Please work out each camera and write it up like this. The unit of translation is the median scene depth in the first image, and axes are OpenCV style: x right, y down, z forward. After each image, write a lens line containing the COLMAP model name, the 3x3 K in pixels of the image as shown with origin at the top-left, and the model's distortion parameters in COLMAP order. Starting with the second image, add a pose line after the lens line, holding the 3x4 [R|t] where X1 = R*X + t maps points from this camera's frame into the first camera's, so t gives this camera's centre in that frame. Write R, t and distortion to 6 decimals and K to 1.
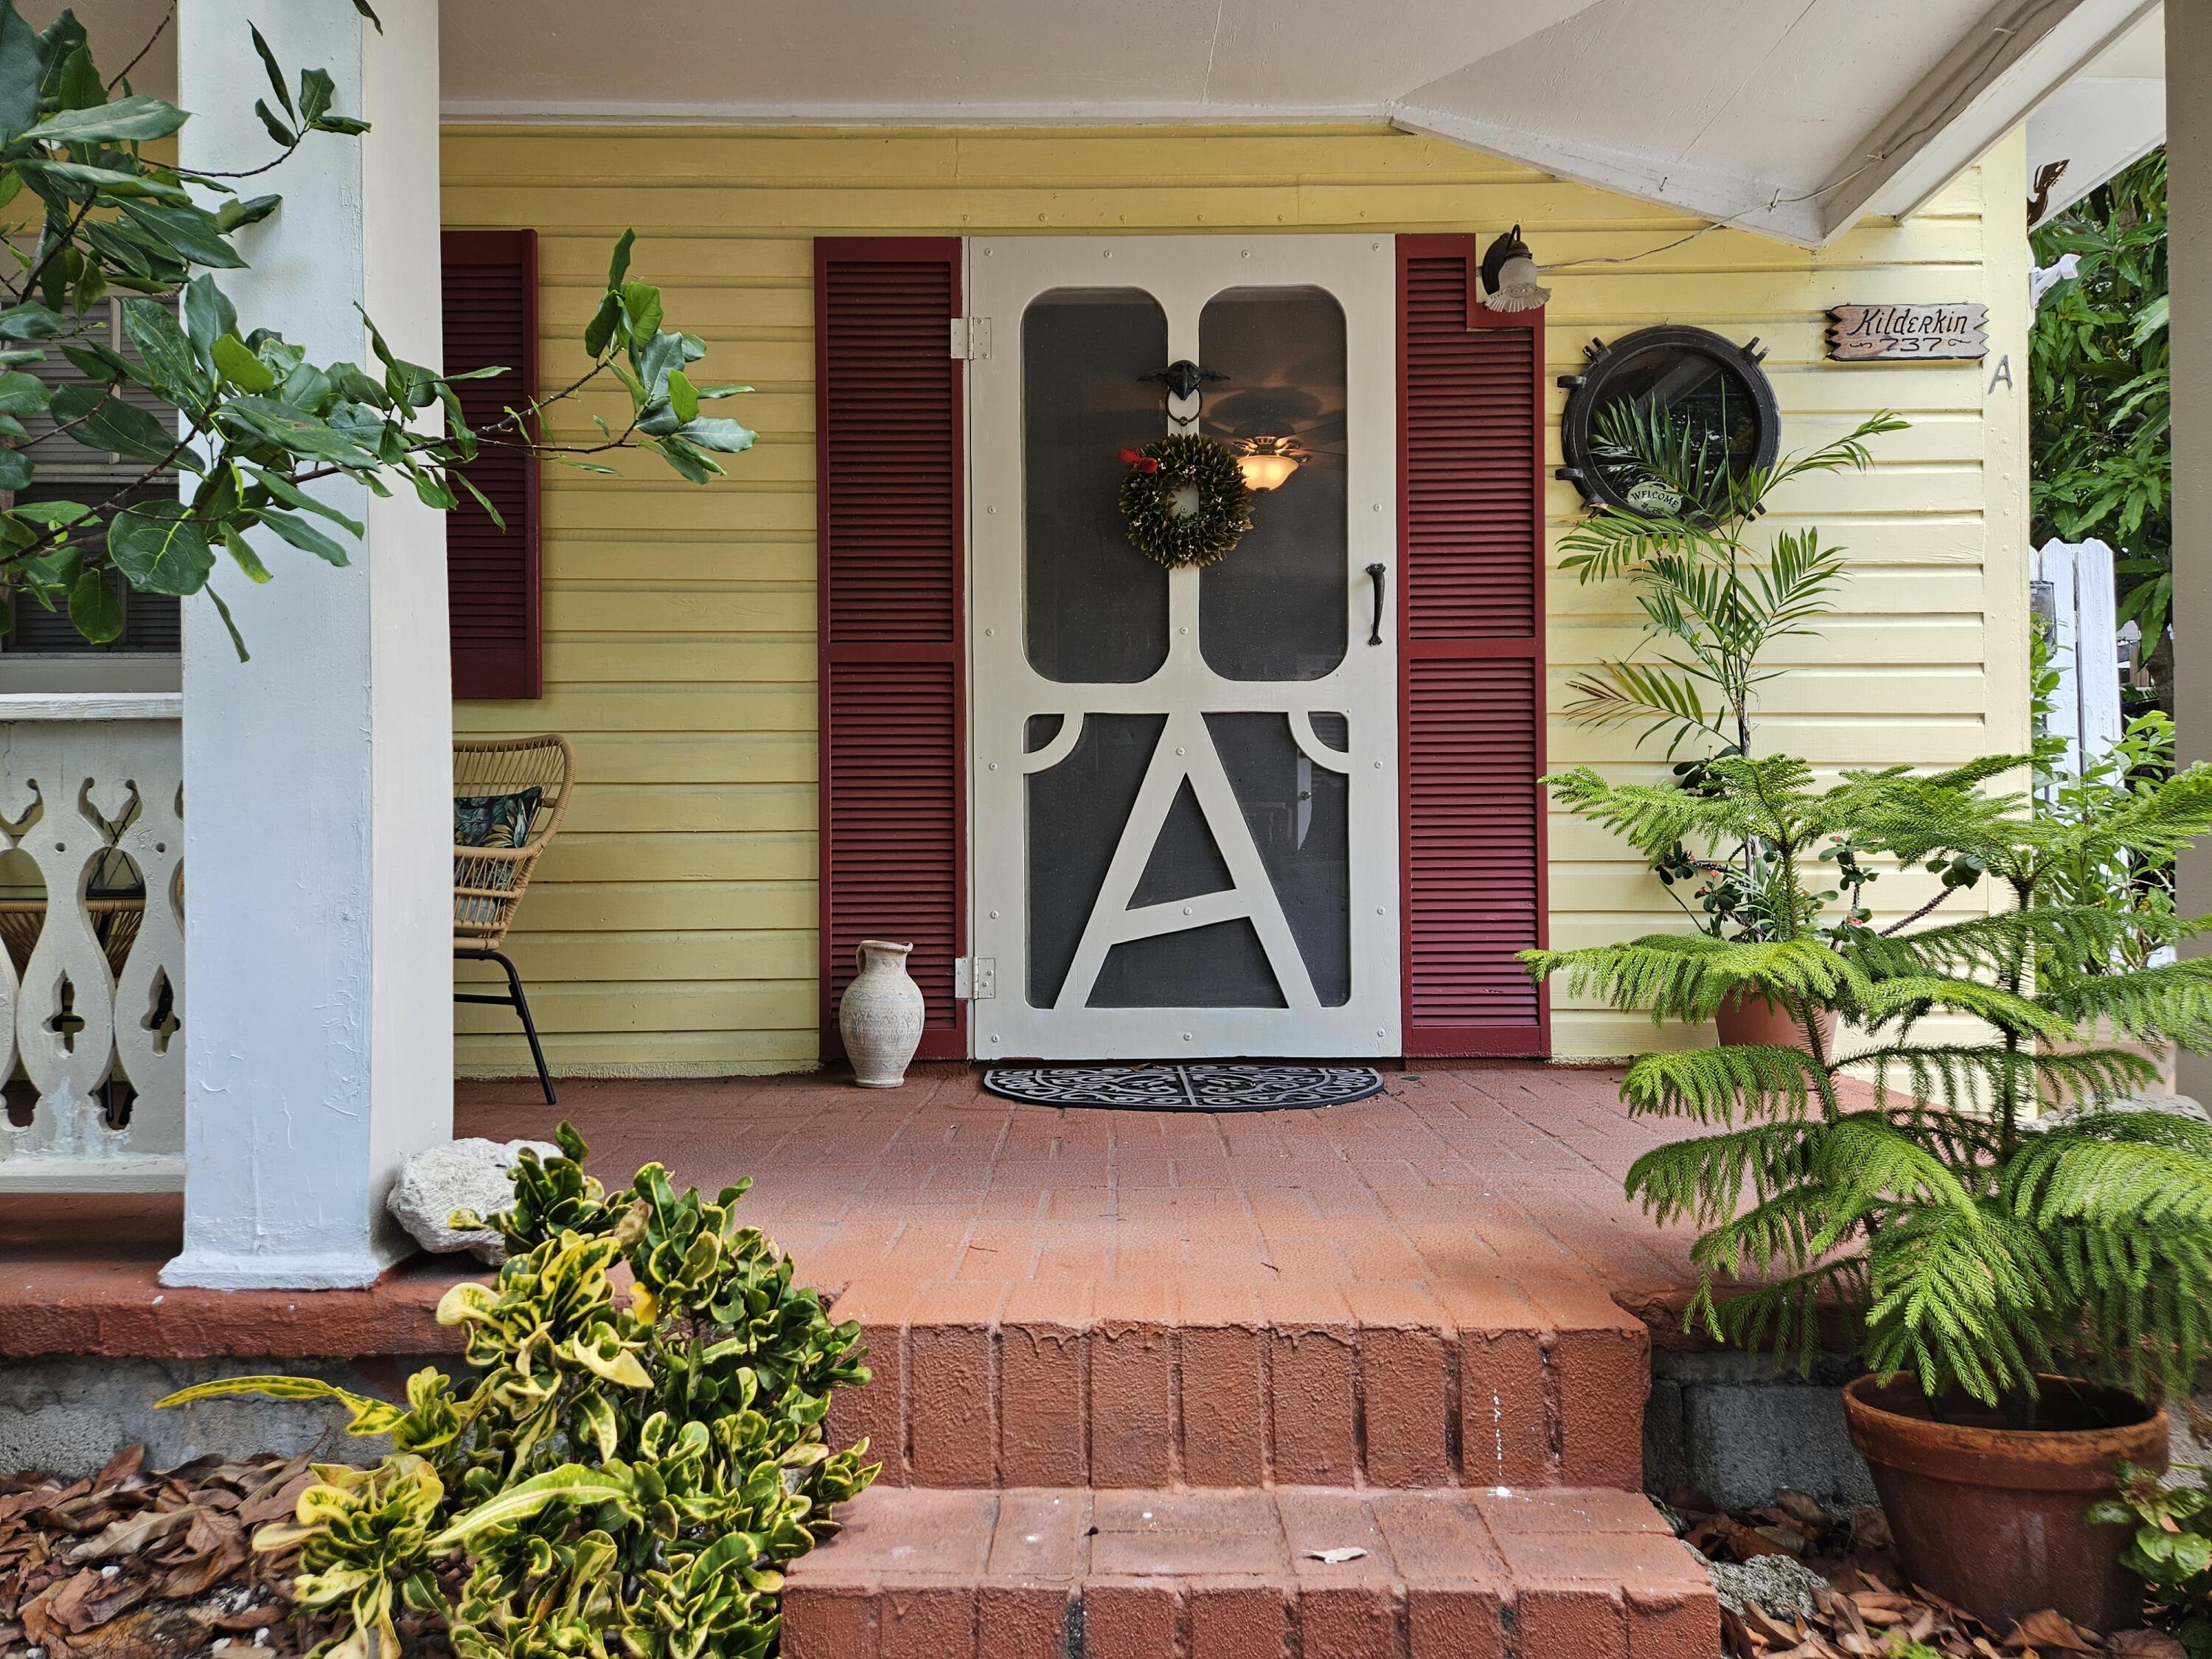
lens RADIAL K [[1451.6, 0, 1092.7], [0, 1451.6, 833.3], [0, 0, 1]] dist [0.022996, -0.002744]
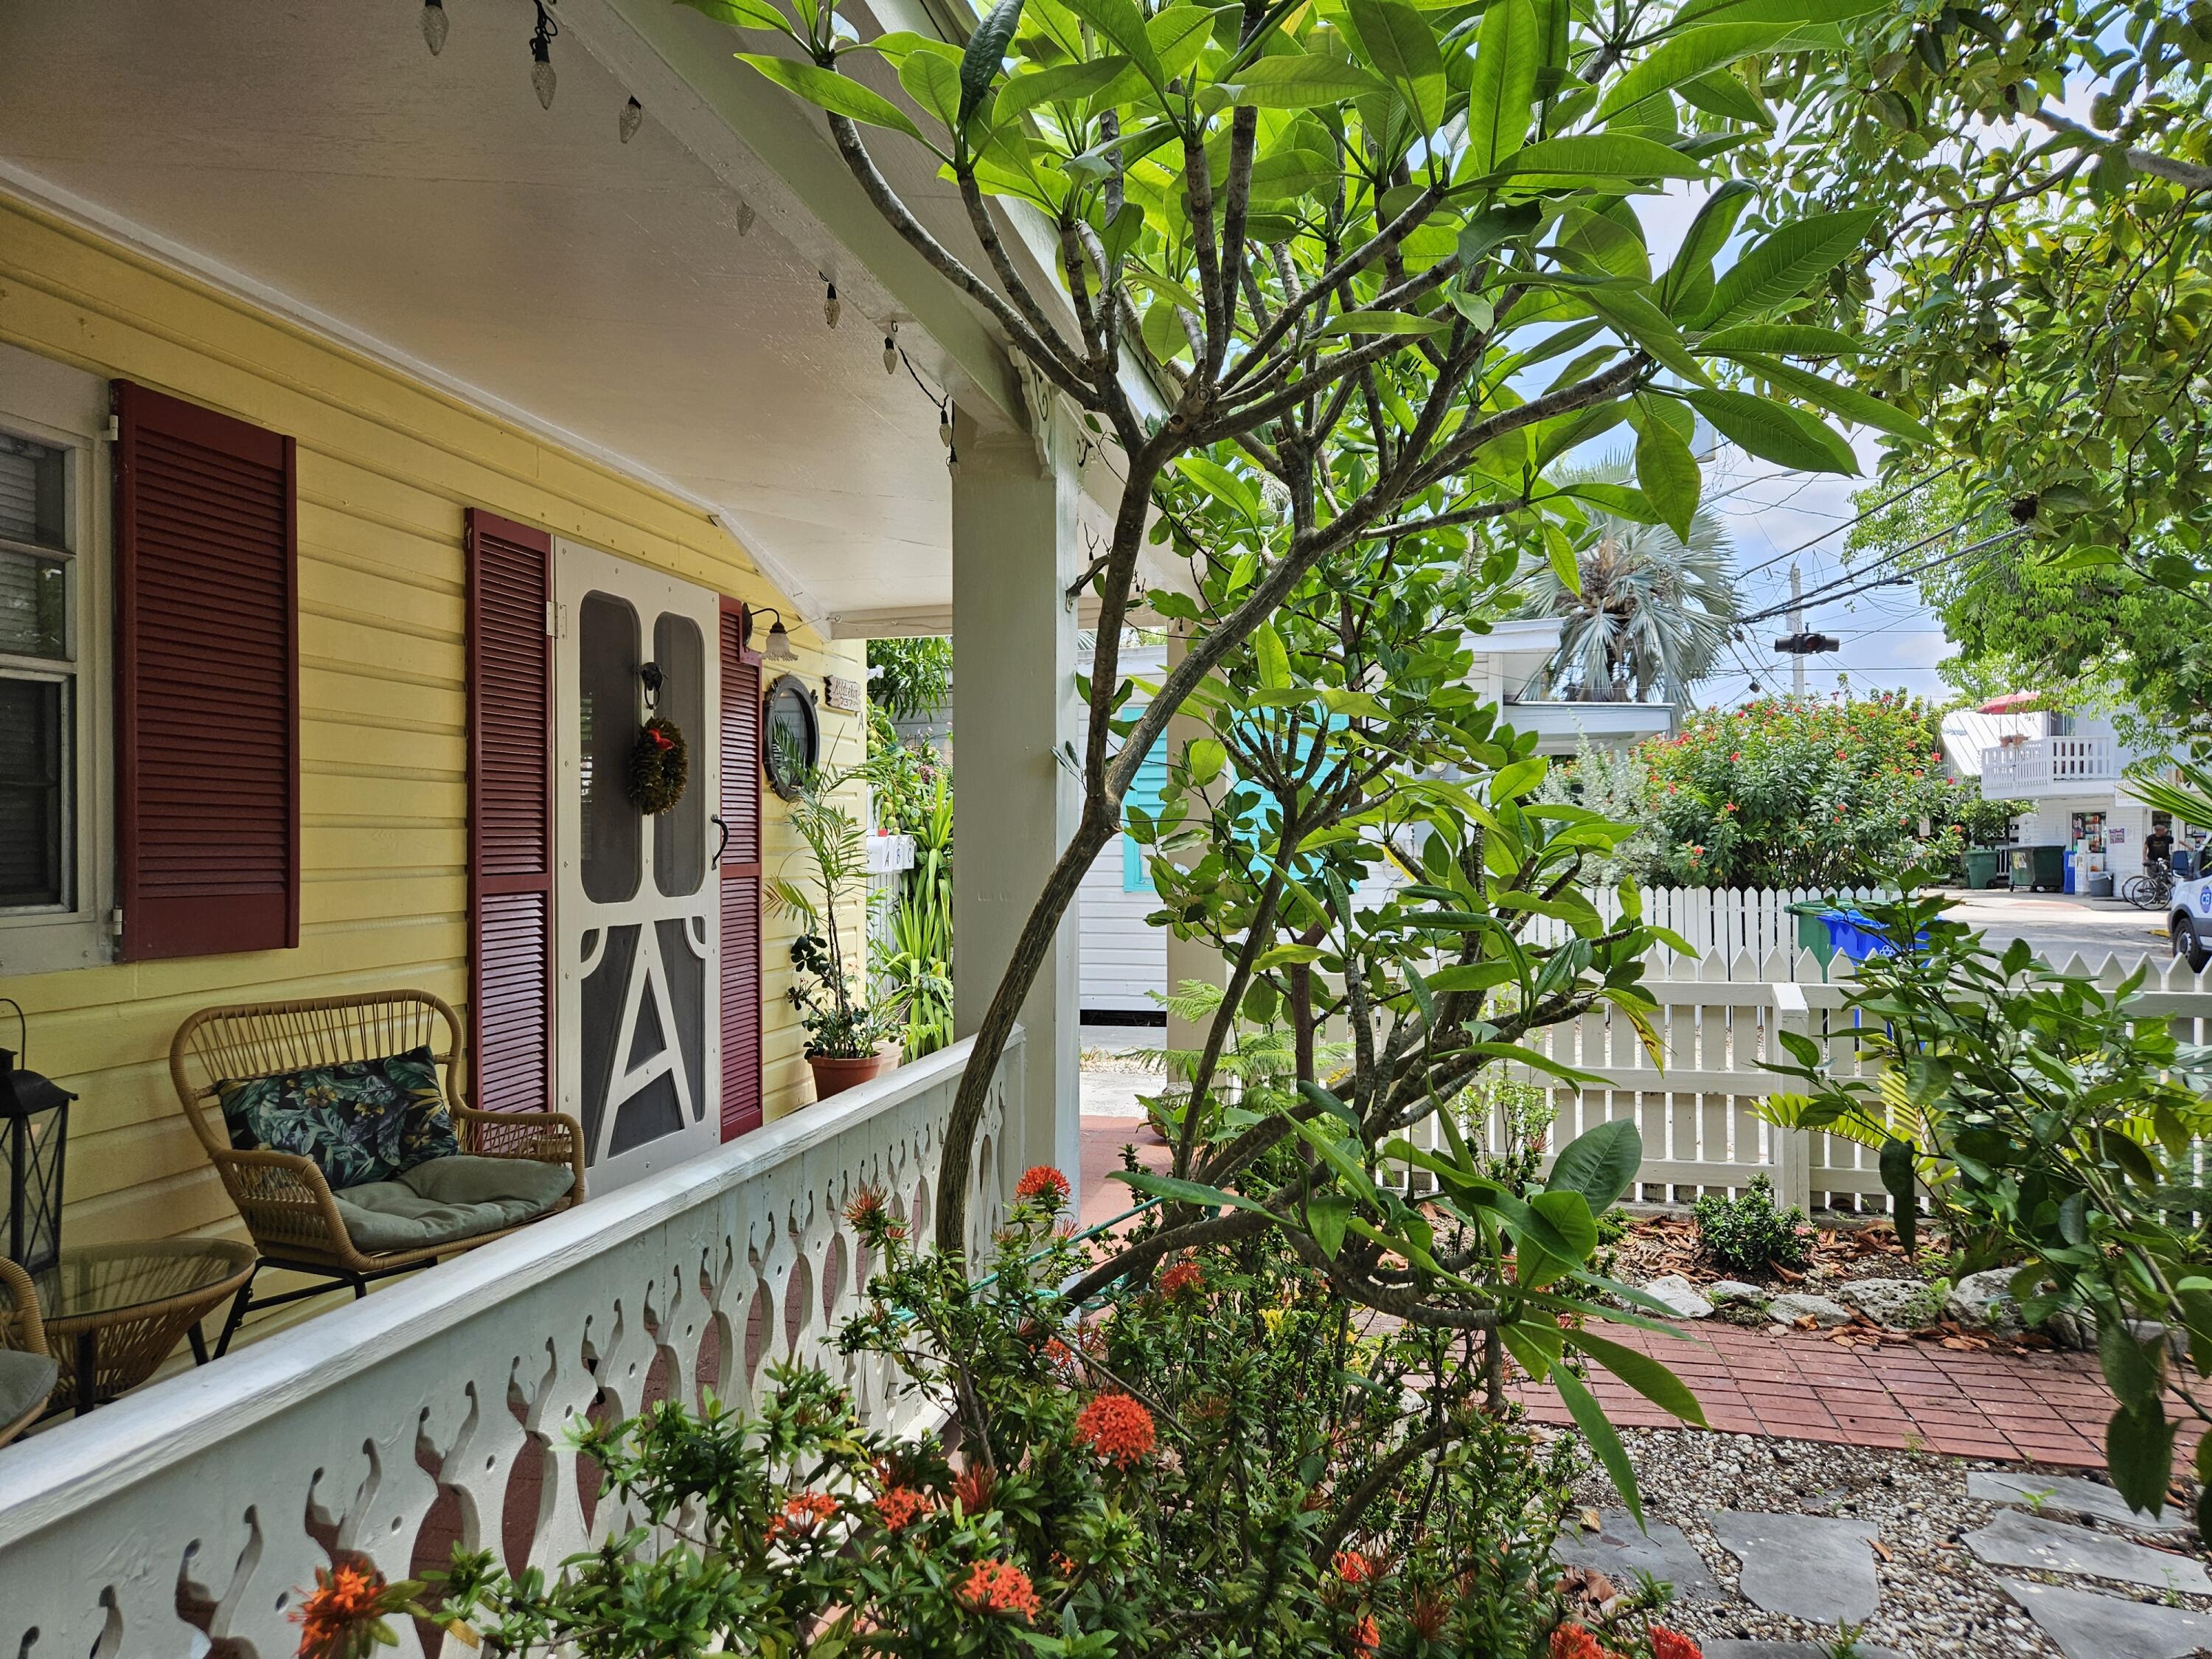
lens RADIAL K [[1451.6, 0, 1097.2], [0, 1451.6, 834.5], [0, 0, 1]] dist [0.022996, -0.002744]
pose [[0.220625, 0.008596, 0.975321, -1.155292], [0.000671, 0.999960, -0.008965, -0.152439], [-0.975358, 0.002633, 0.220611, 0.300781]]
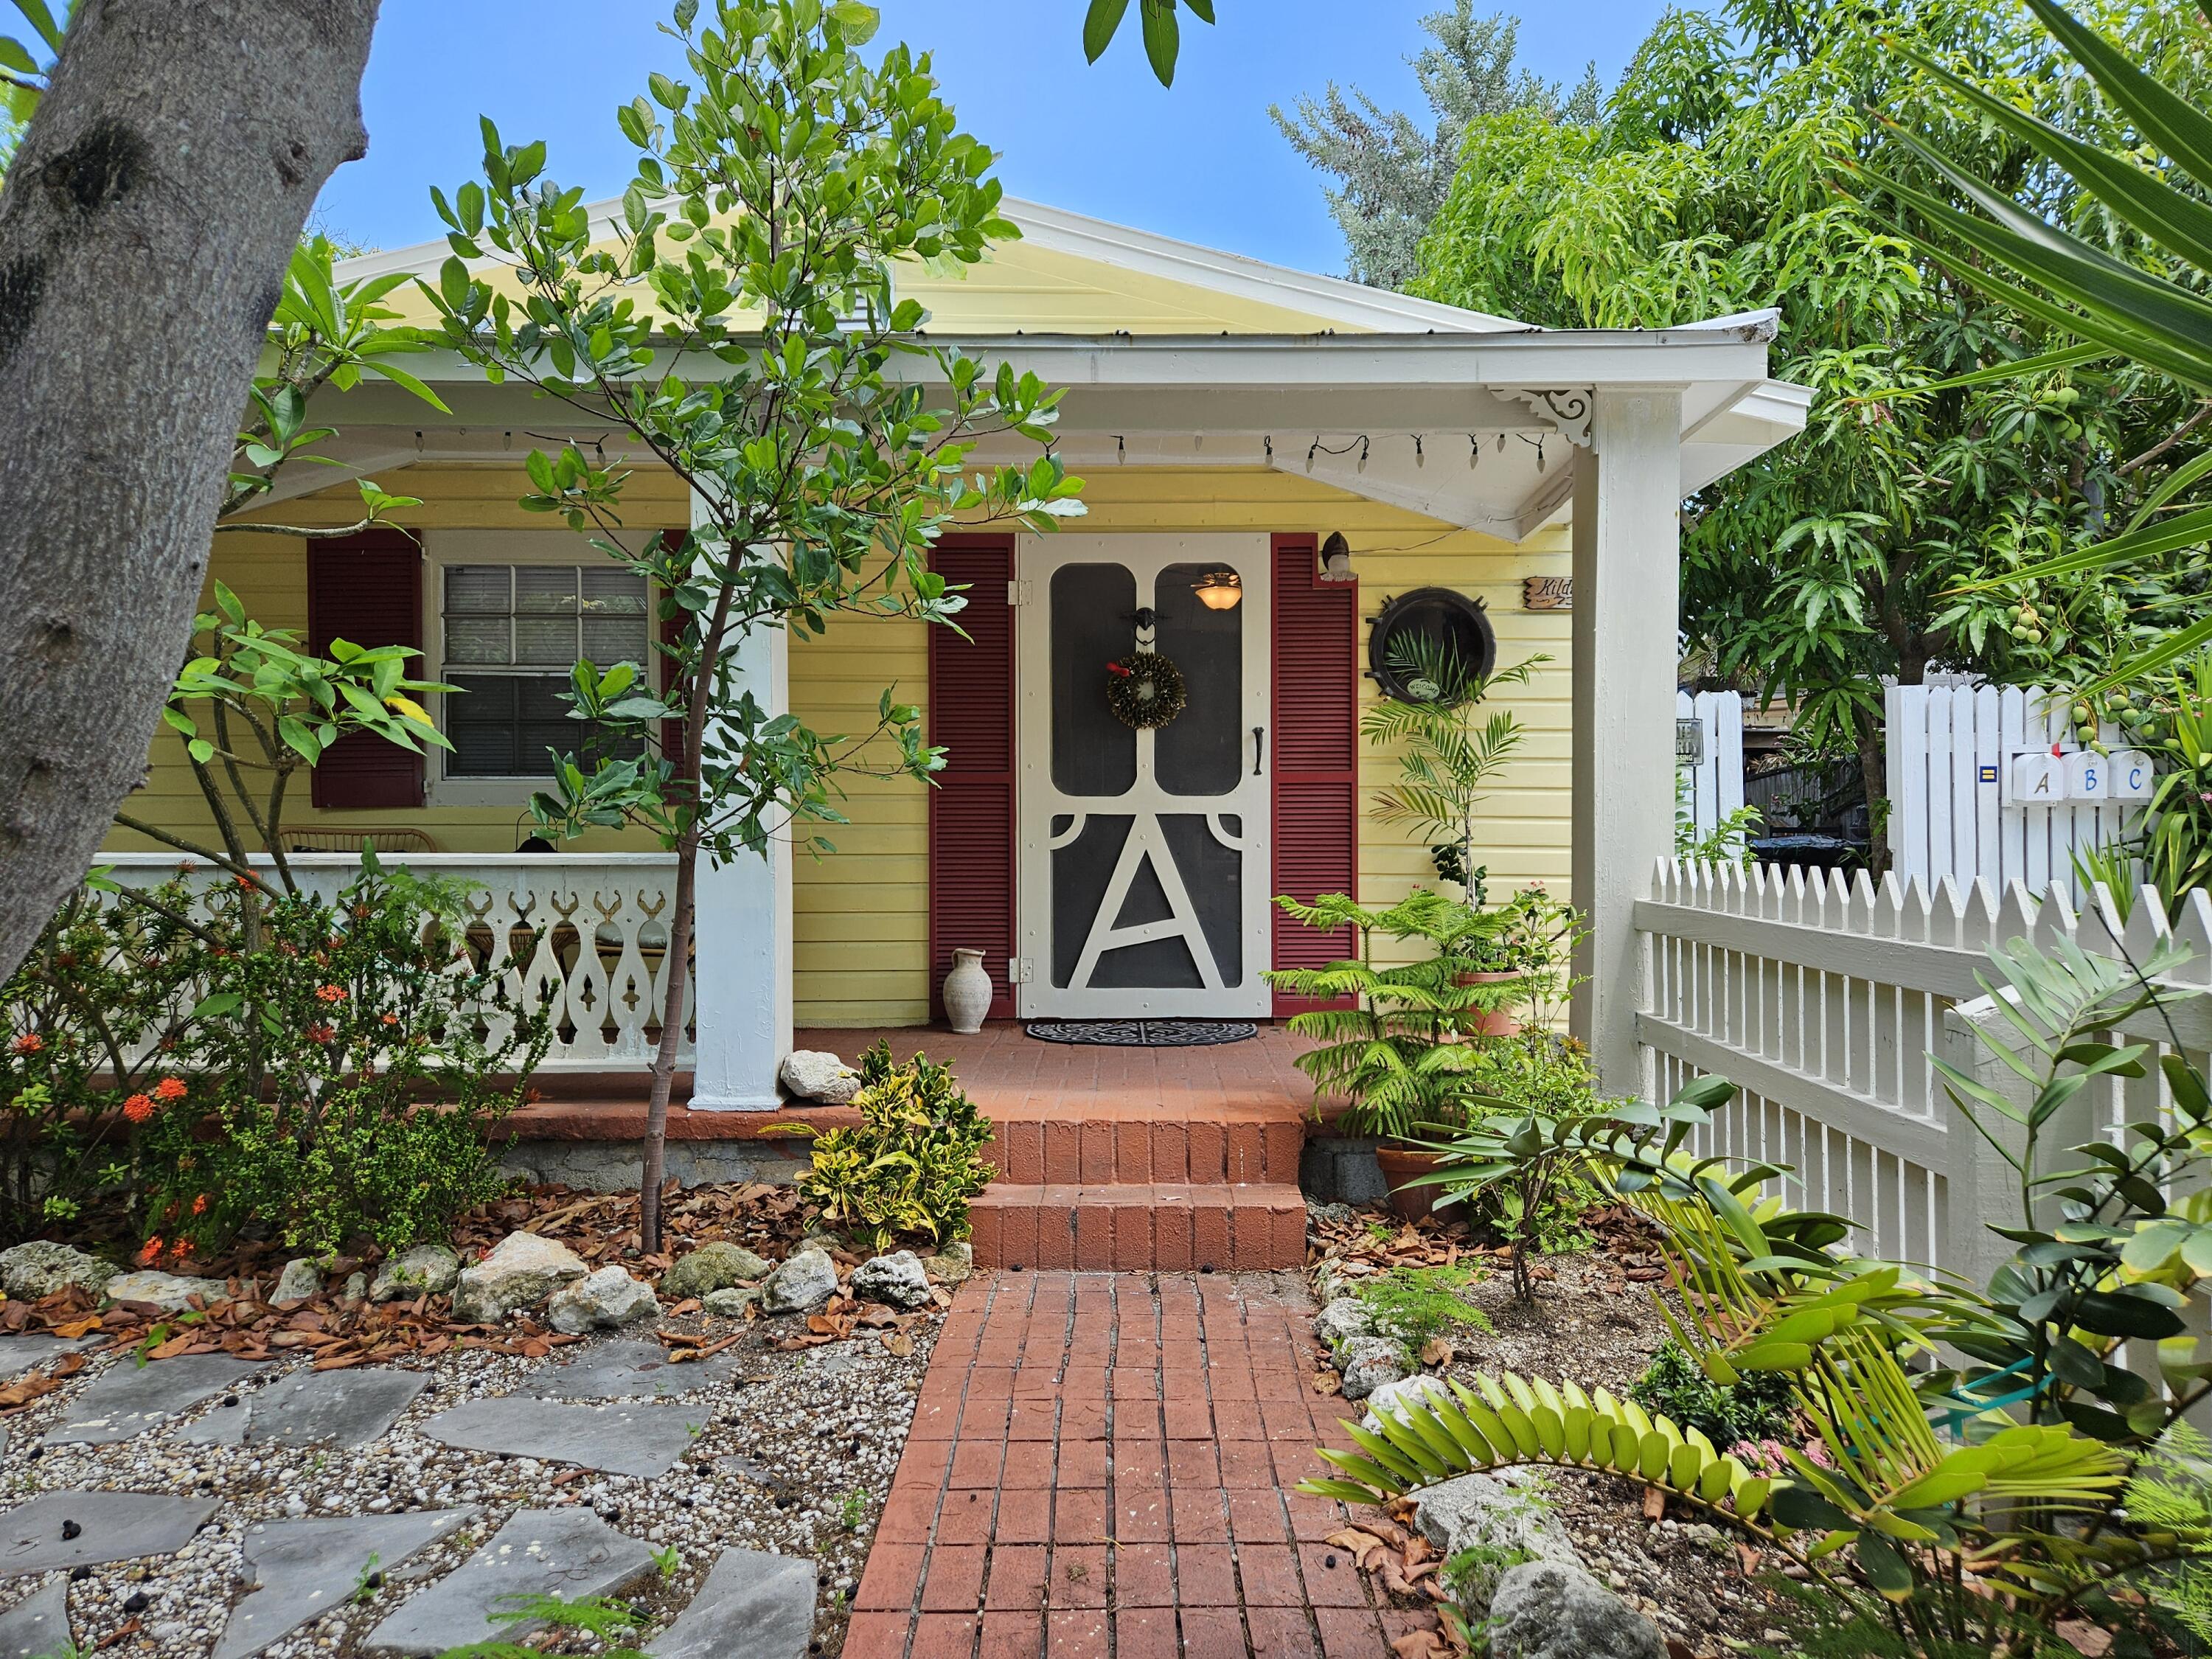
lens RADIAL K [[1451.6, 0, 1123.8], [0, 1451.6, 826.3], [0, 0, 1]] dist [0.022996, -0.002744]
pose [[0.999929, 0.004501, 0.010997, 0.019687], [-0.004705, 0.999816, 0.018608, -0.100752], [-0.010911, -0.018659, 0.999766, -0.695115]]
